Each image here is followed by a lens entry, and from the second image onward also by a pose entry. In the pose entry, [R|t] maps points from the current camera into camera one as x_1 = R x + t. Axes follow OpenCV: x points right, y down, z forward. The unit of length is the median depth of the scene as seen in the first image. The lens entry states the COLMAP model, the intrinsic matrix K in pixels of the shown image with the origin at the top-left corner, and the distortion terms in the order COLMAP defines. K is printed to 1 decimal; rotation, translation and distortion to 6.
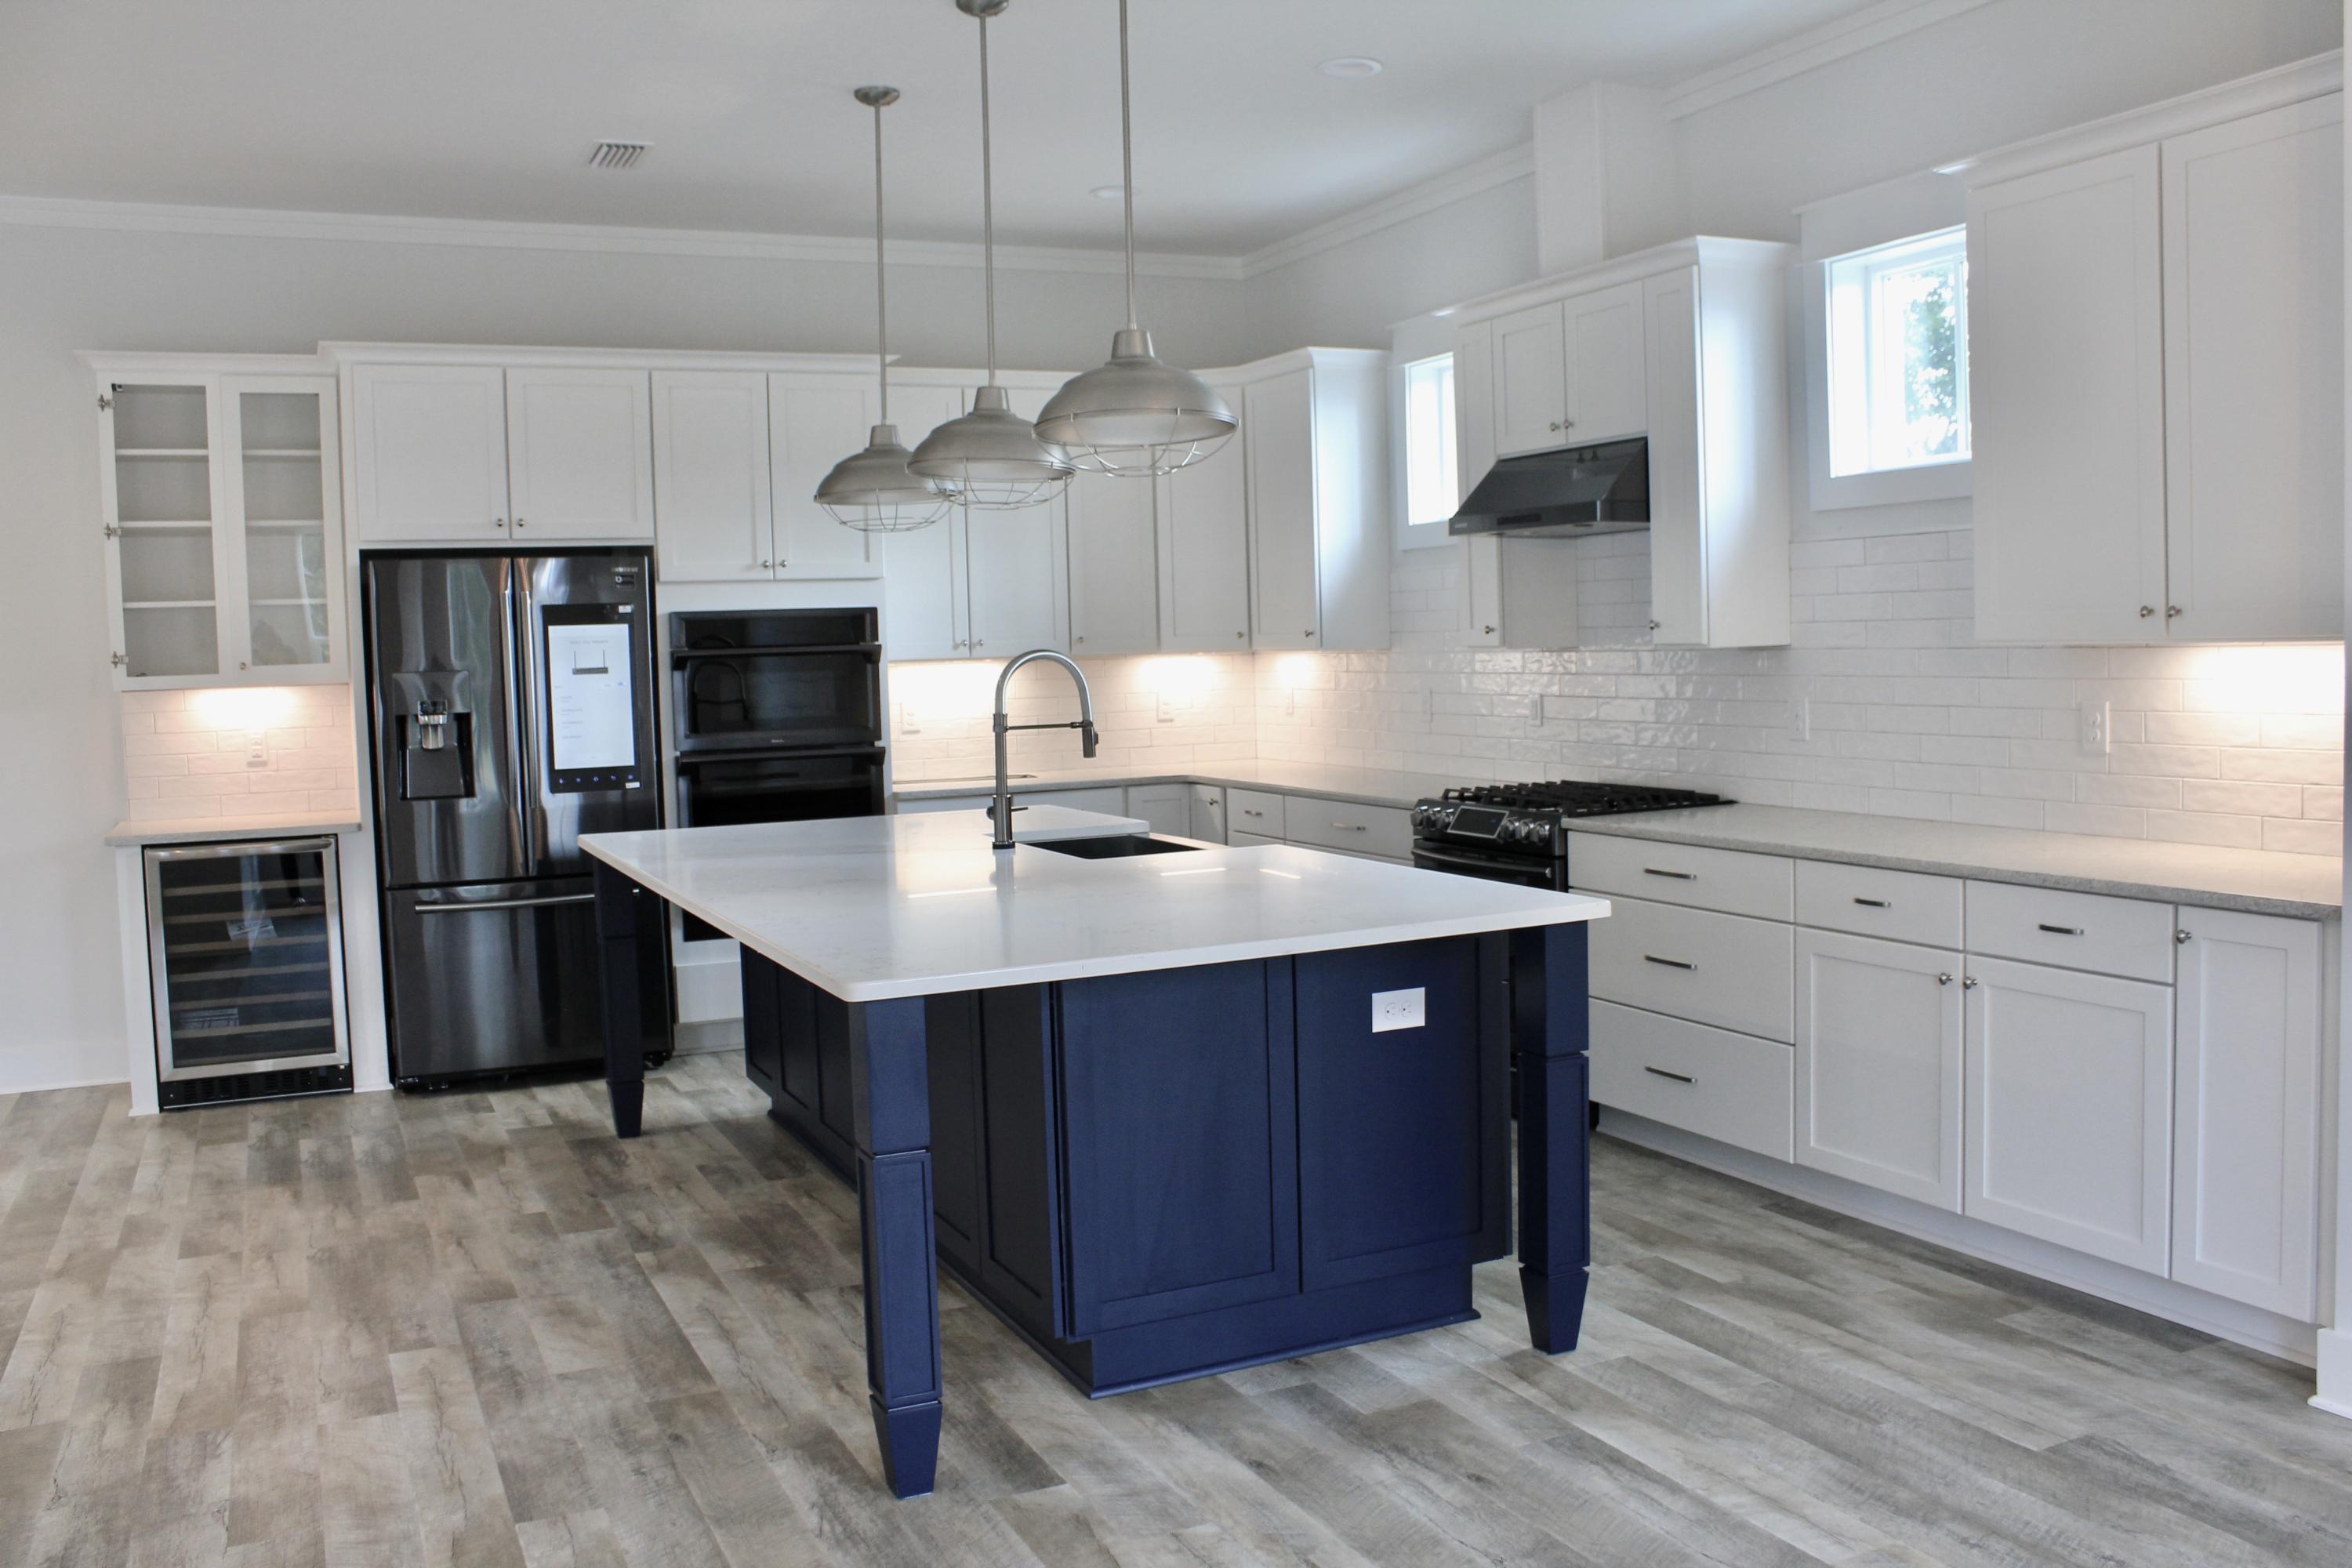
lens RADIAL K [[1961.0, 0, 1177.8], [0, 1961.0, 763.5], [0, 0, 1]] dist [-0.169827, 0.146341]
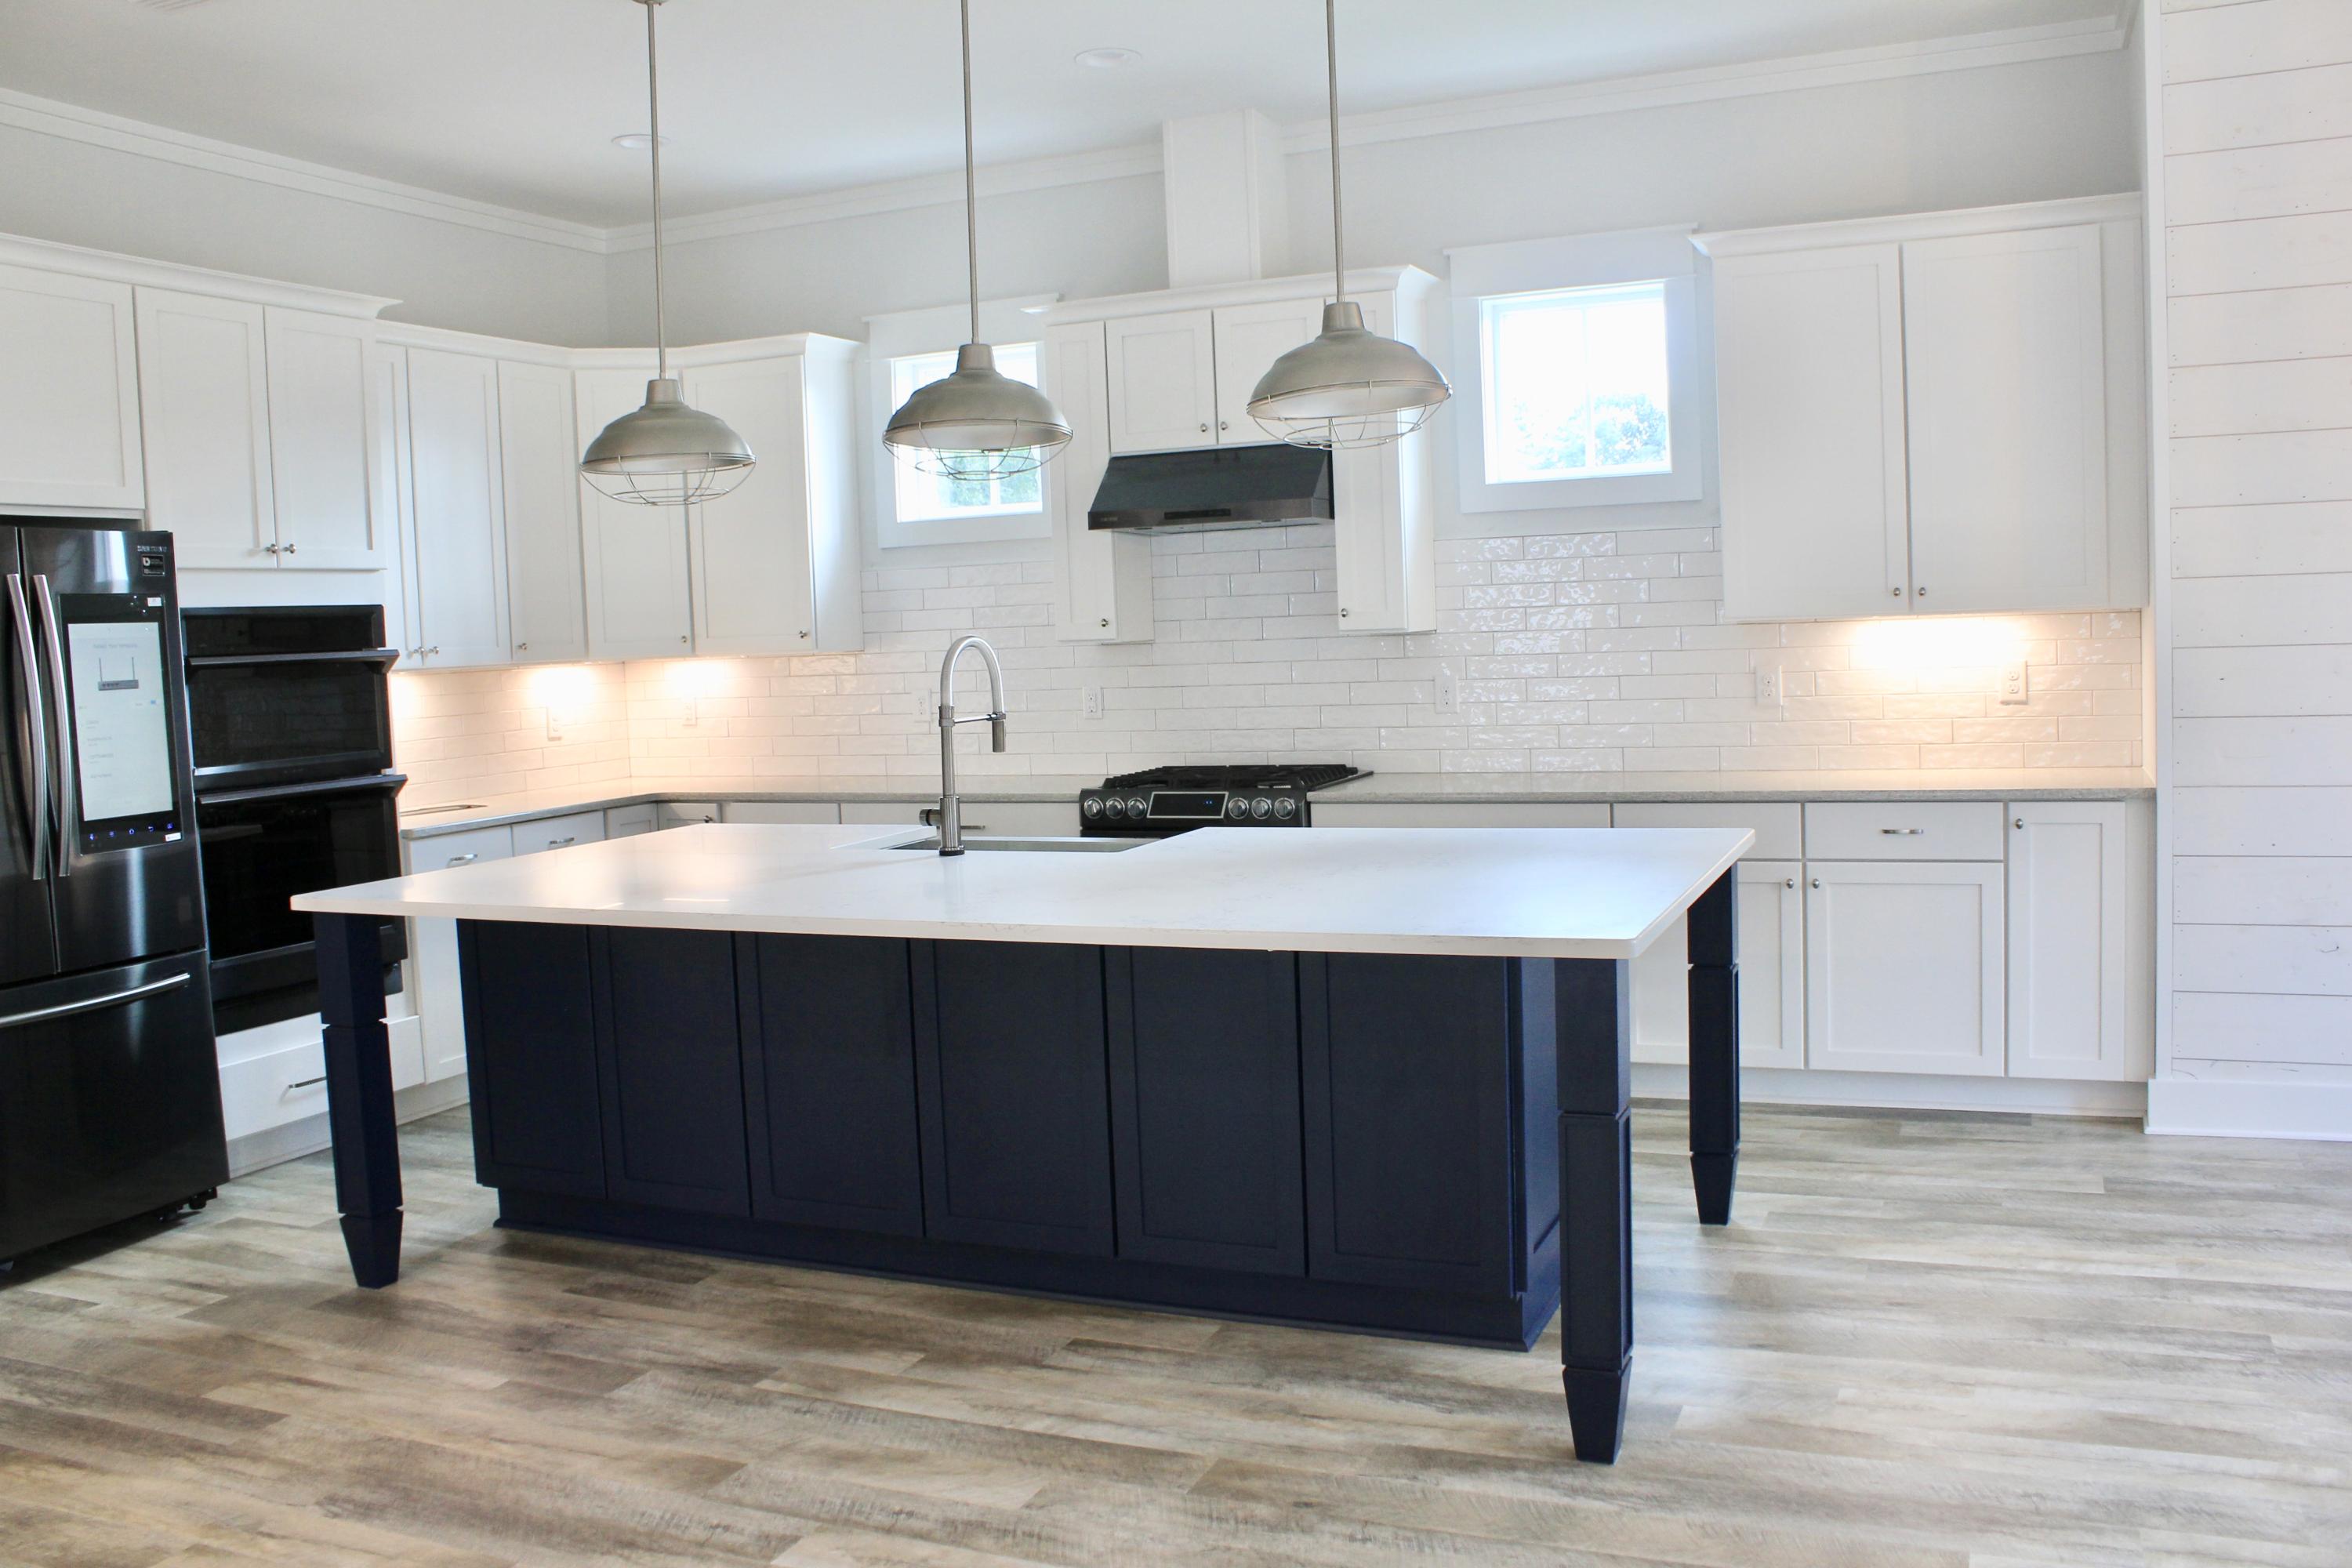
lens RADIAL K [[1961.0, 0, 1182.9], [0, 1961.0, 762.4], [0, 0, 1]] dist [-0.169827, 0.146341]
pose [[0.752604, -0.047983, 0.656723, -0.671693], [0.059059, 0.998241, 0.005254, 0.002250], [-0.655820, 0.034831, 0.754114, 0.275210]]
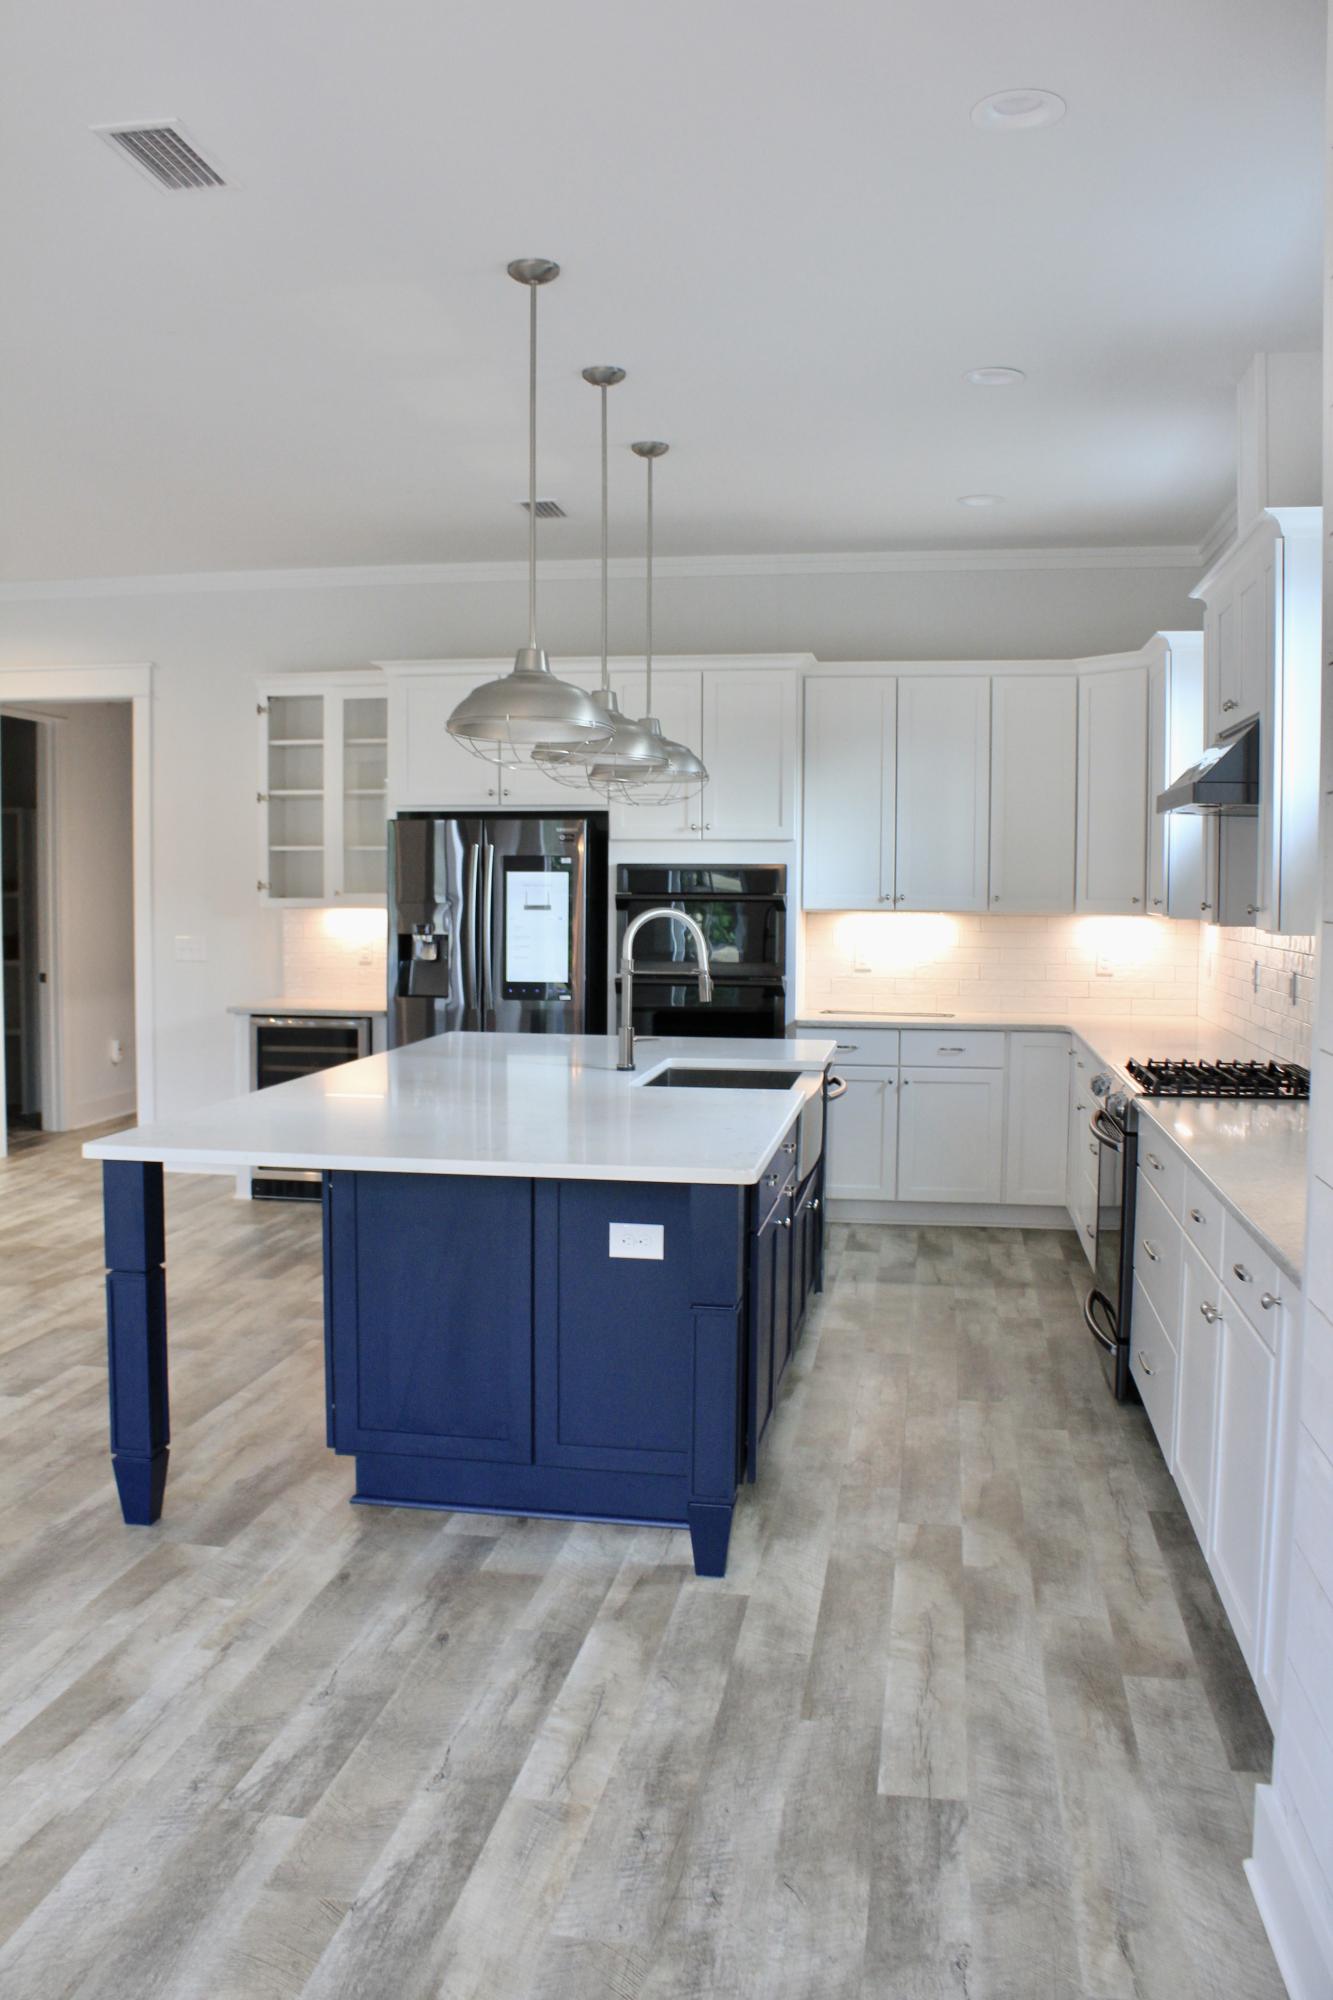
lens RADIAL K [[1667.5, 0, 618.3], [0, 1667.5, 978.6], [0, 0, 1]] dist [-0.169827, 0.146341]
pose [[0.807721, 0.064859, -0.585986, 0.567213], [-0.065354, 0.997655, 0.020341, -0.038046], [0.585931, 0.021866, 0.810066, 0.181149]]
